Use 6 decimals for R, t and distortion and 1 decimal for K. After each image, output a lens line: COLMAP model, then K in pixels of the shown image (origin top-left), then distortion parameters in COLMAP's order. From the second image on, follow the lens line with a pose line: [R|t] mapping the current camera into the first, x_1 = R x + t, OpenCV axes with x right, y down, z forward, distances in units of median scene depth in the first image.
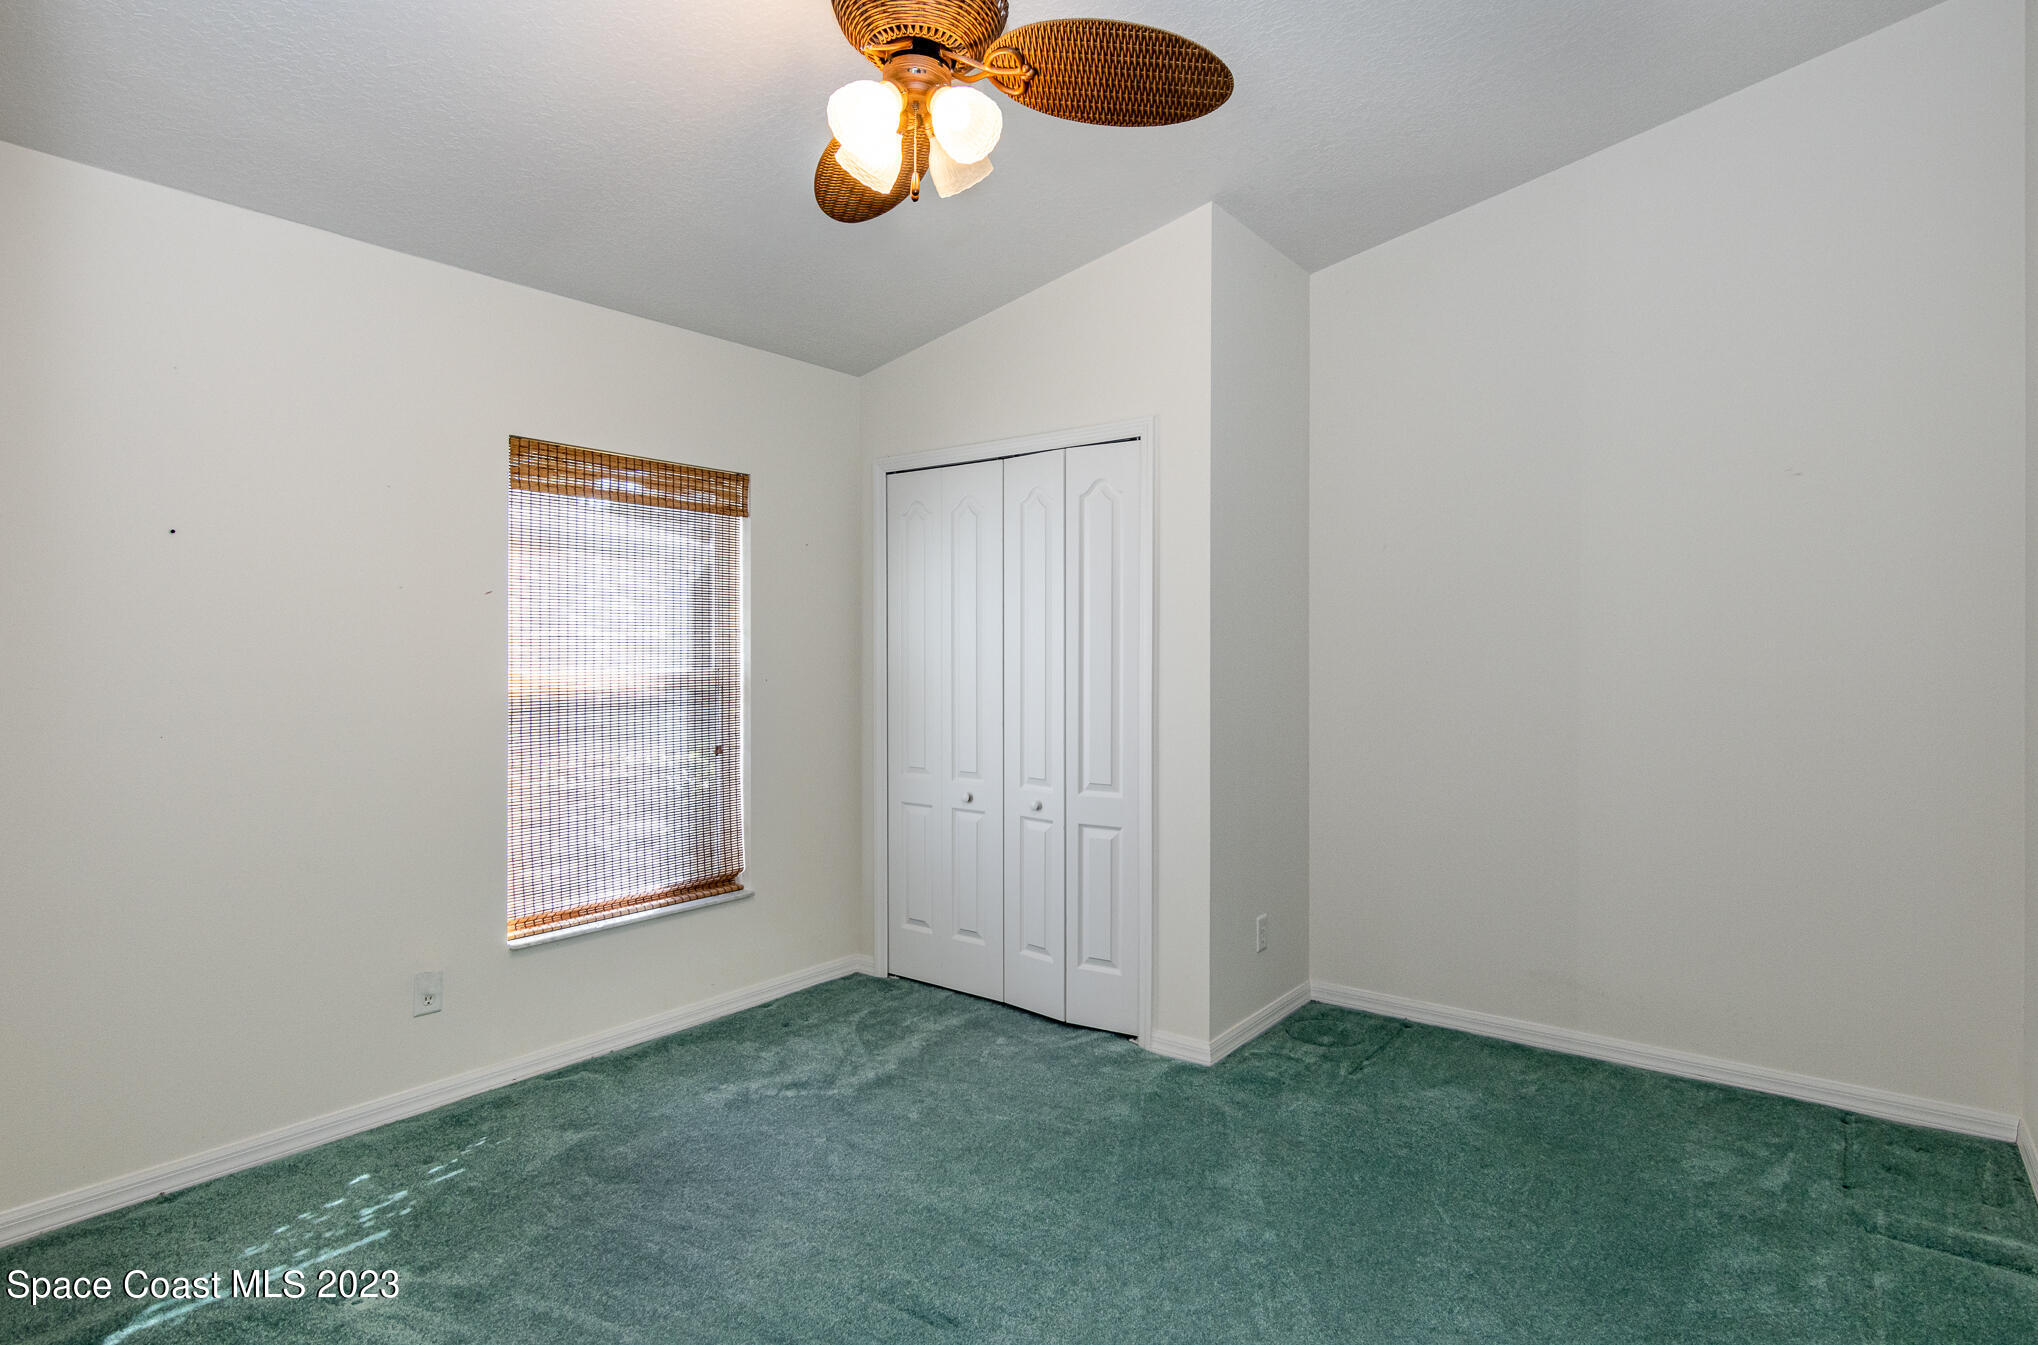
lens RADIAL K [[1083.8, 0, 1019.9], [0, 1083.8, 659.7], [0, 0, 1]] dist [-0.001541, 0.000473]
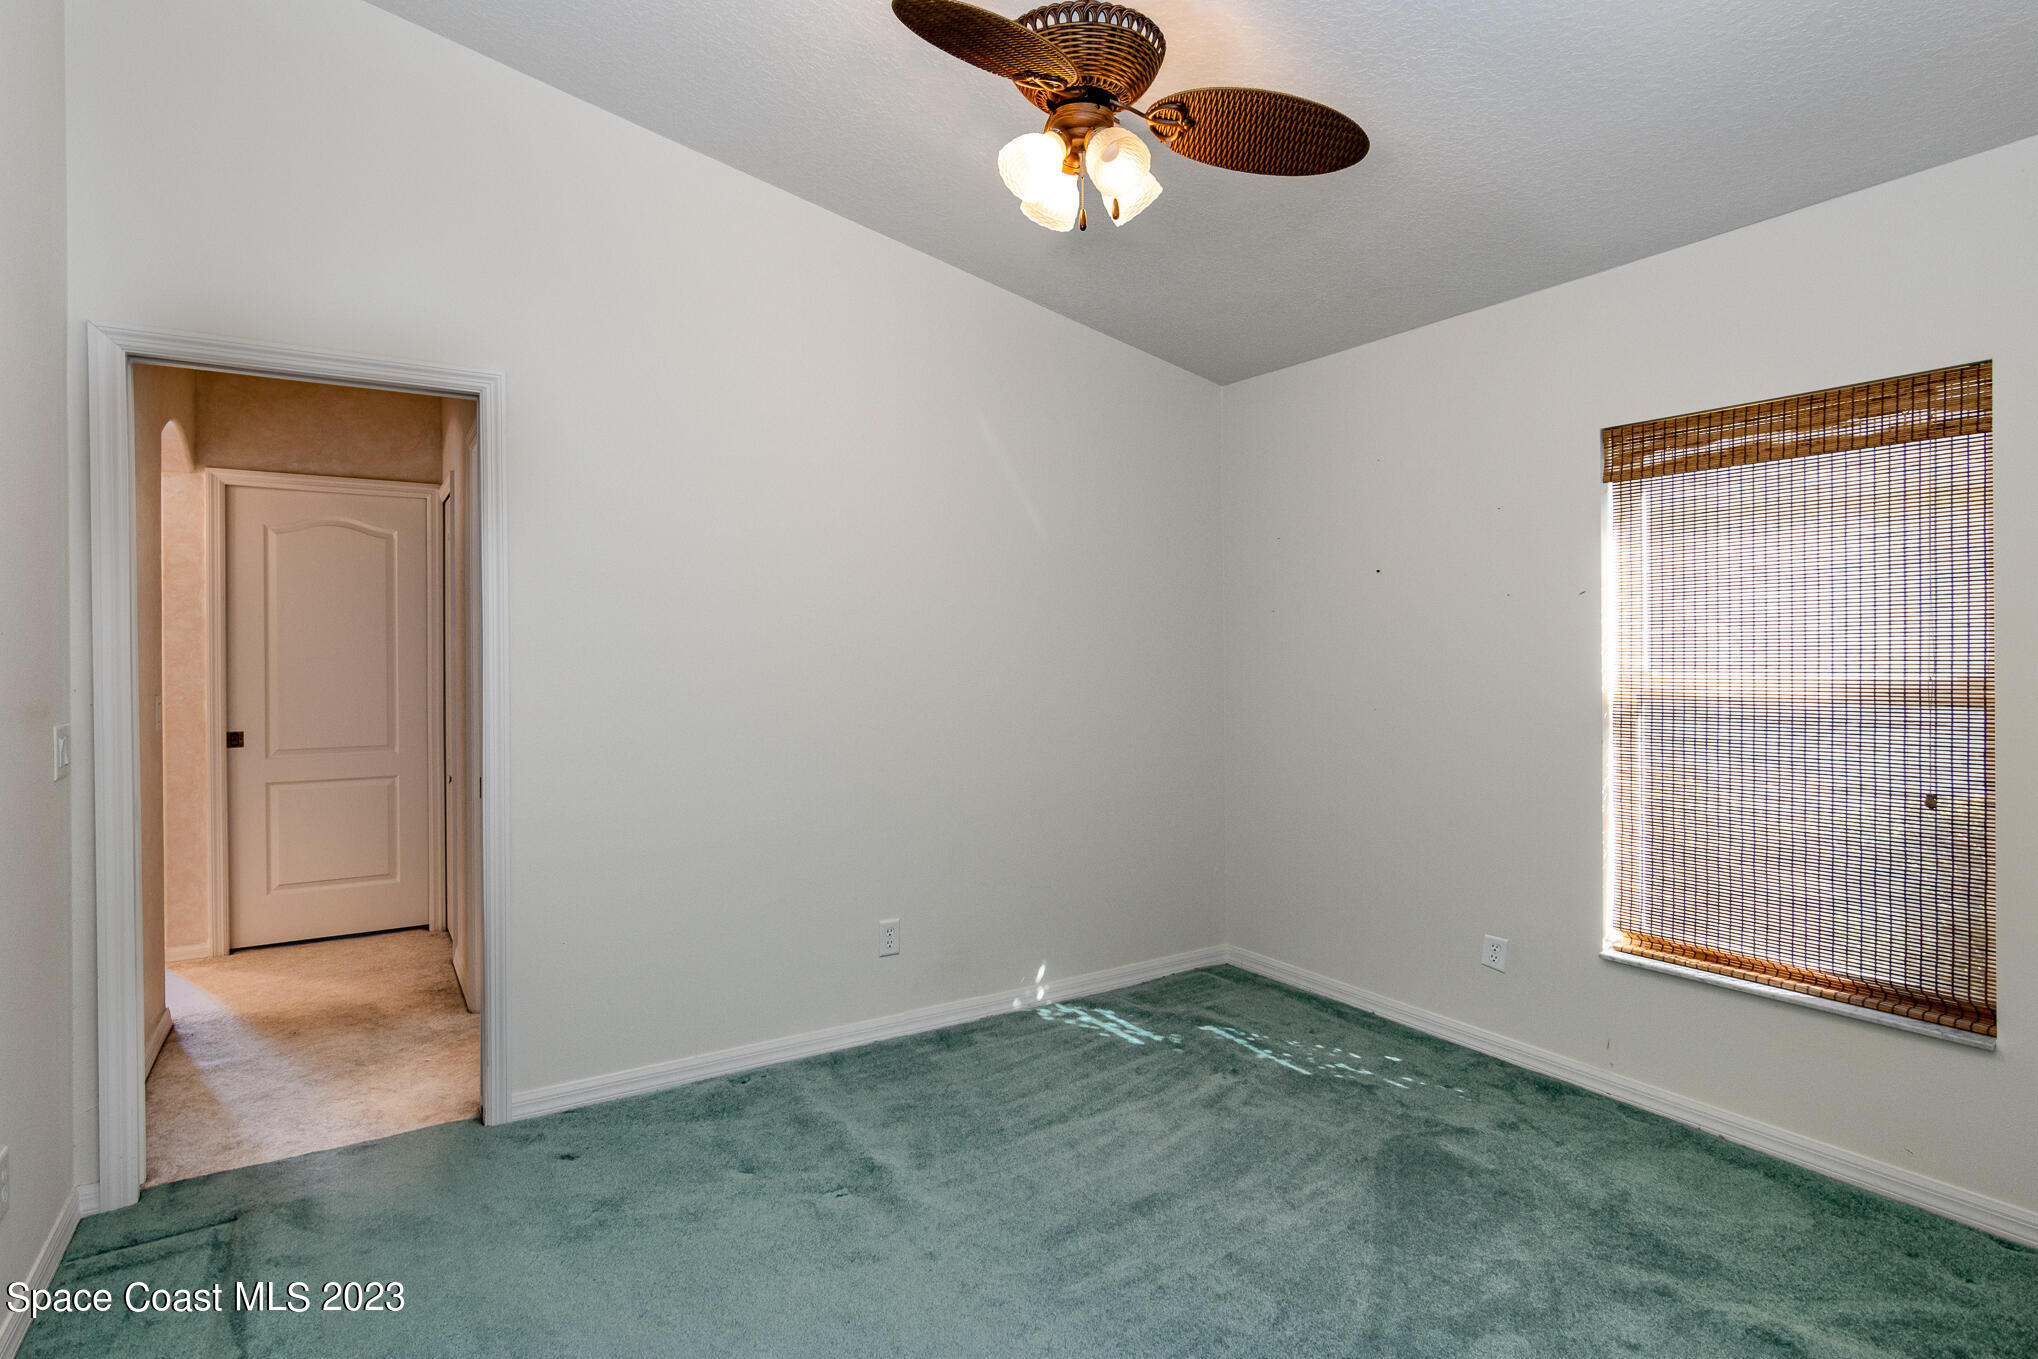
lens RADIAL K [[1041.9, 0, 1020.2], [0, 1041.9, 670.3], [0, 0, 1]] dist [0.001603, 0.000018]
pose [[-0.332703, 0.015182, -0.942909, 0.550835], [-0.002577, 0.999852, 0.017008, -0.004965], [0.943028, 0.008088, -0.332615, 0.767640]]
